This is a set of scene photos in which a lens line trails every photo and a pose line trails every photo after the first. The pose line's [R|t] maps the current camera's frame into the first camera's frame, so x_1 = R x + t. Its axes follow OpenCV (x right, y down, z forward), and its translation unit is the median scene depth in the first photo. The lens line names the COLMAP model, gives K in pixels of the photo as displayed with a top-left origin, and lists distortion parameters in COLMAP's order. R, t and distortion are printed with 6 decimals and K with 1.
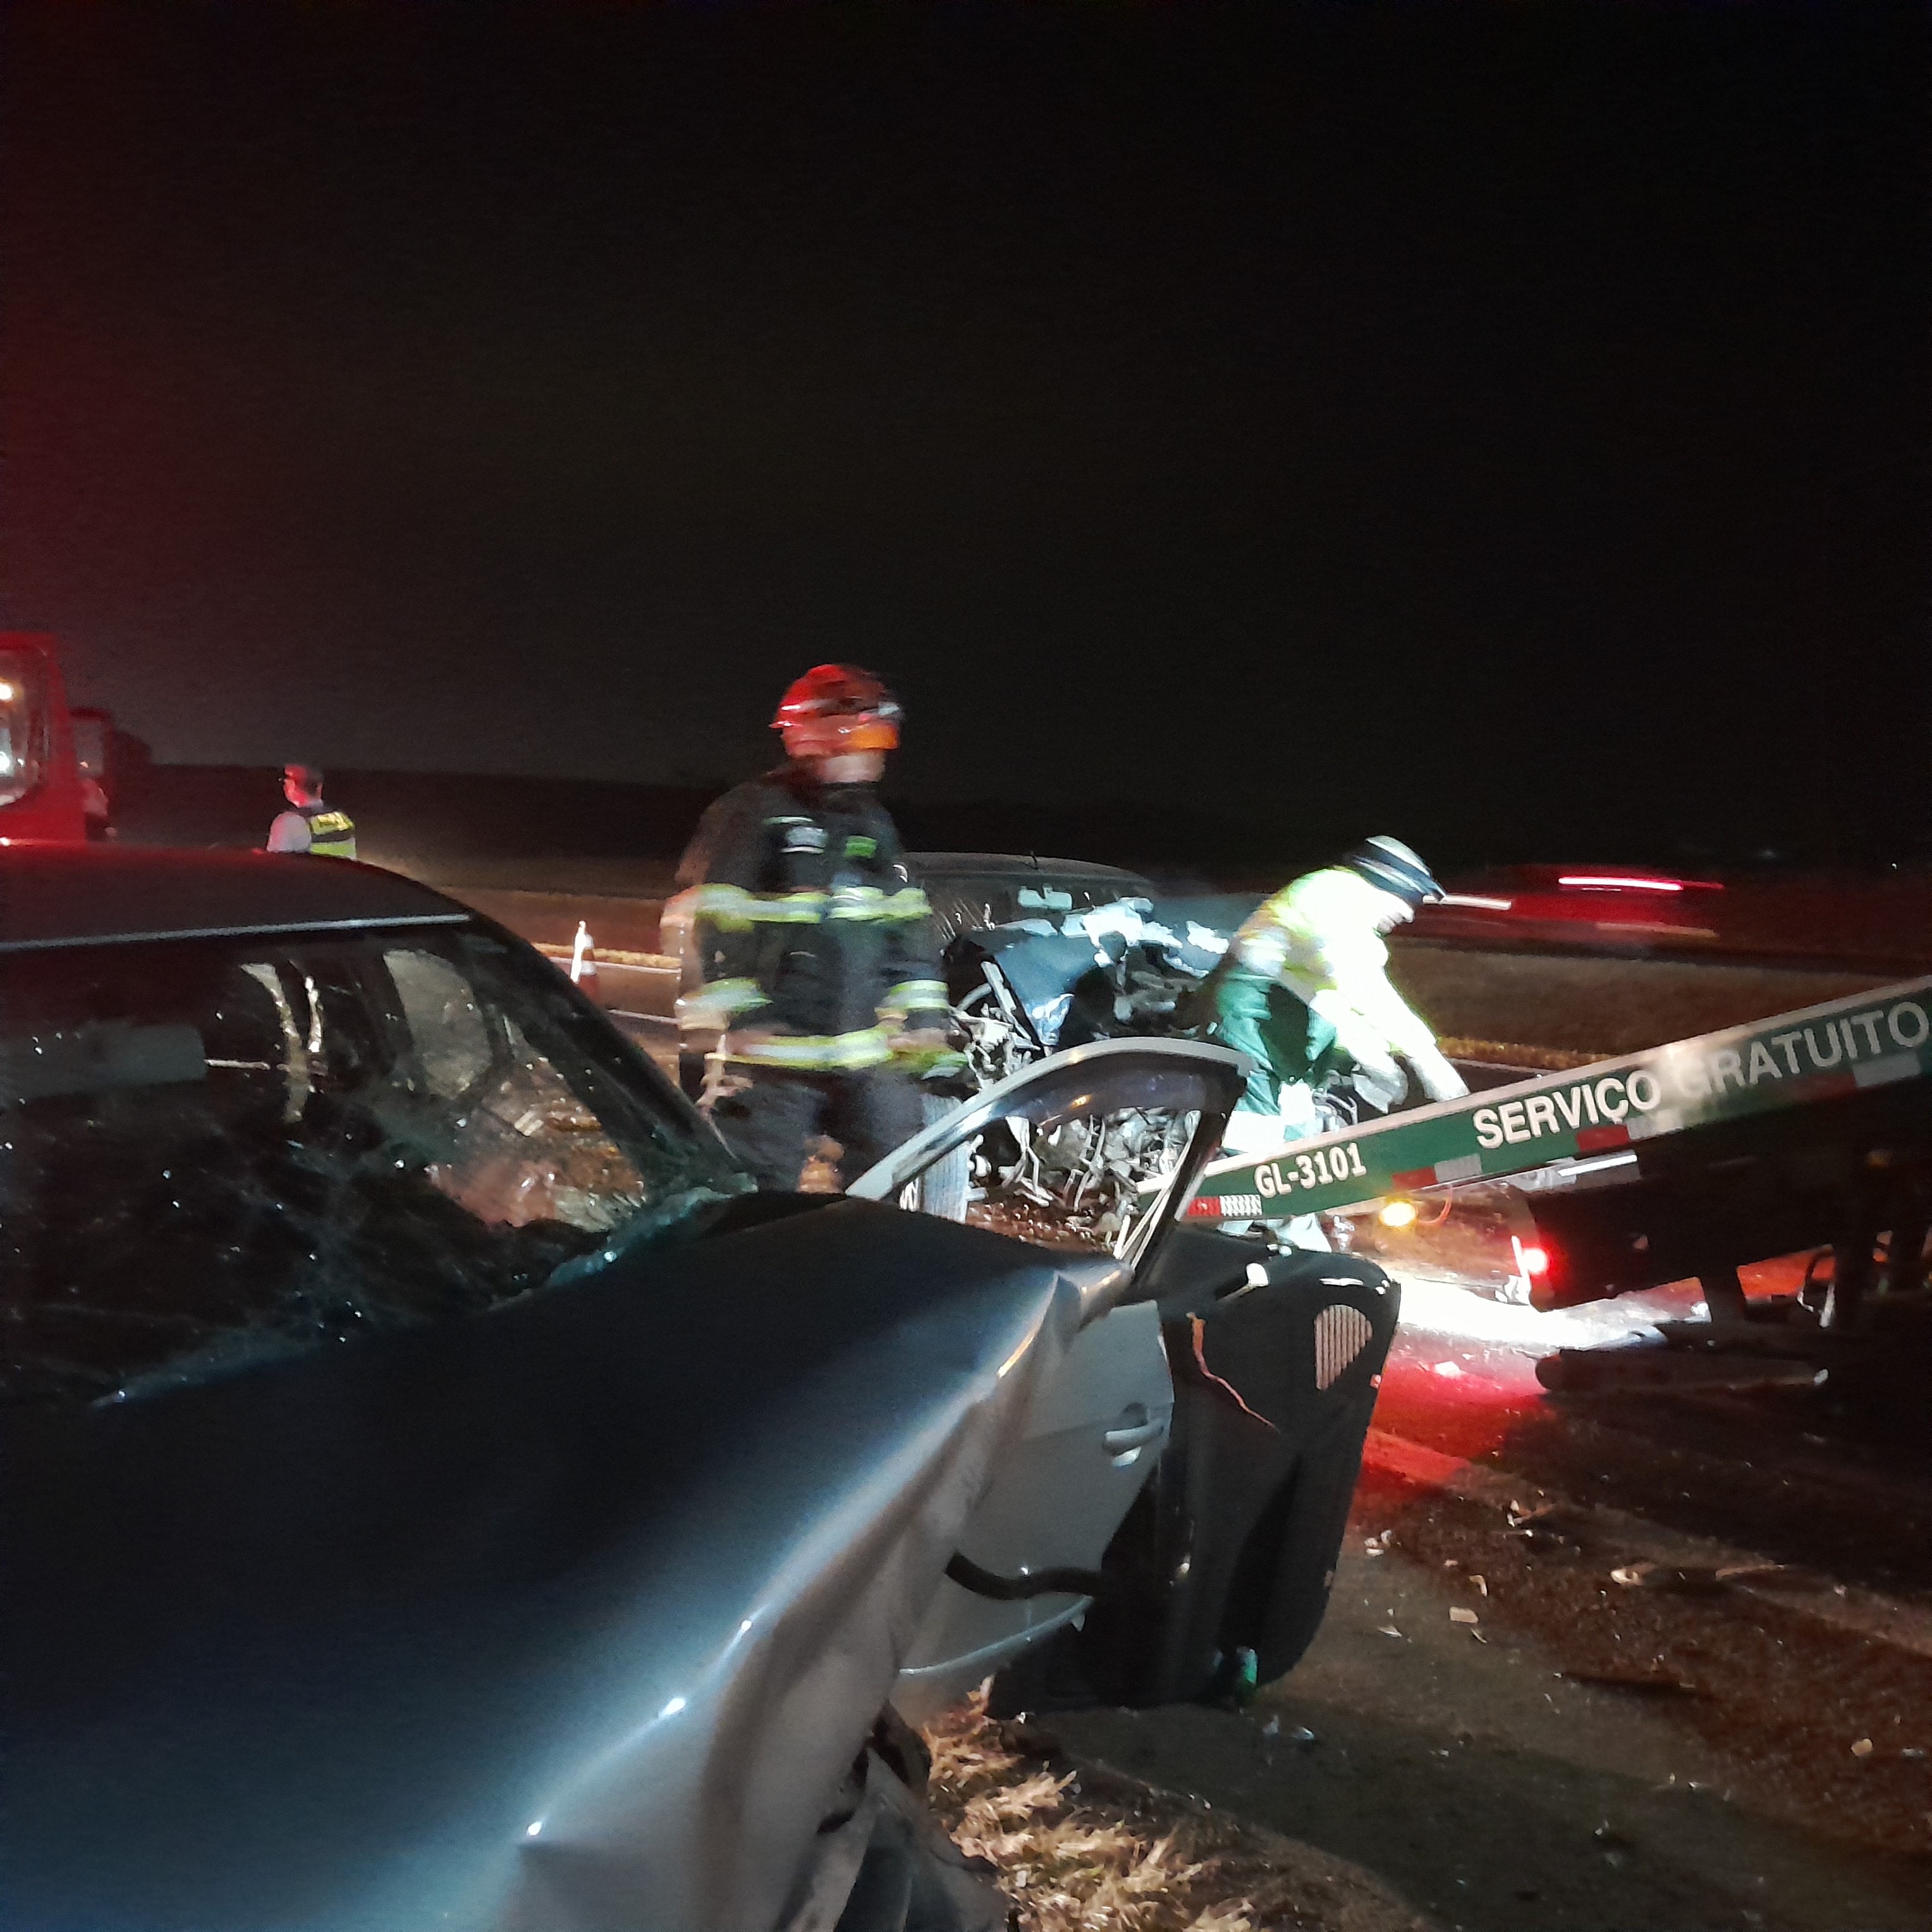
lens RADIAL K [[2052.4, 0, 973.8], [0, 2052.4, 954.7], [0, 0, 1]] dist [0.015504, 0.000000]
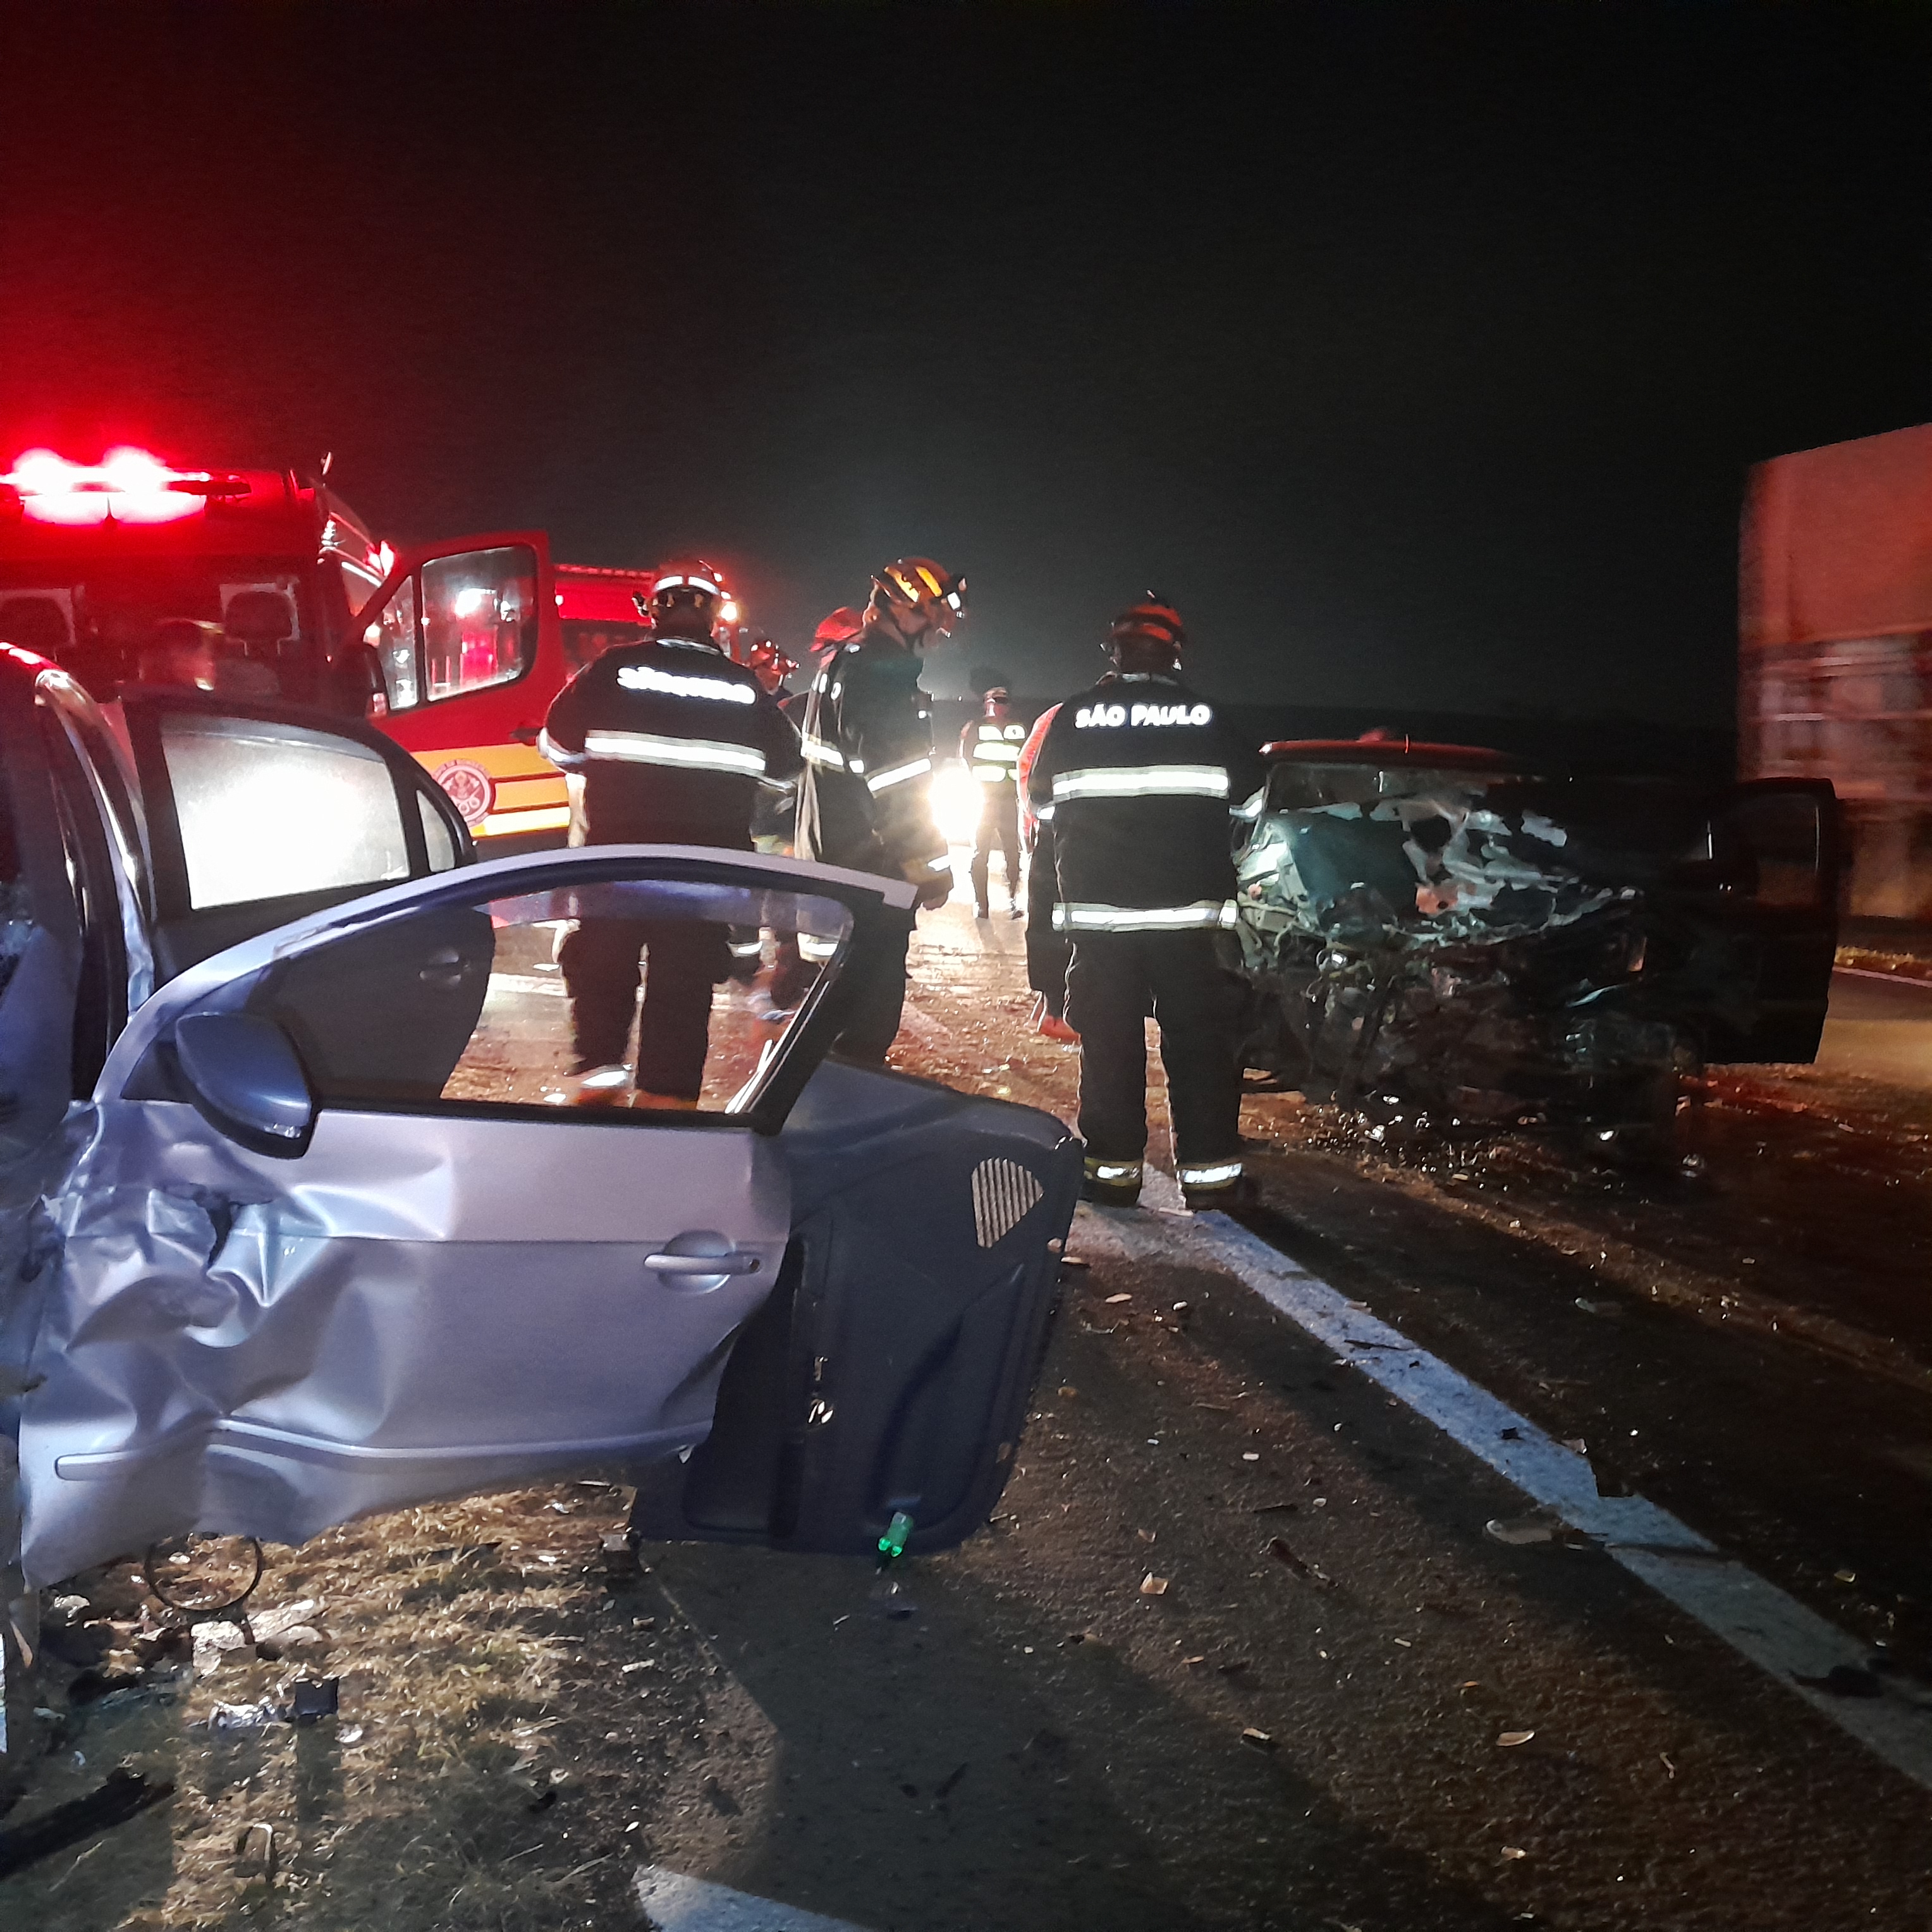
lens RADIAL K [[2052.4, 0, 984.6], [0, 2052.4, 921.9], [0, 0, 1]] dist [0.015504, 0.000000]
pose [[0.925432, 0.042475, -0.376526, 0.241371], [-0.036977, 0.999078, 0.021820, 0.023563], [0.377106, -0.006270, 0.926149, 0.076154]]
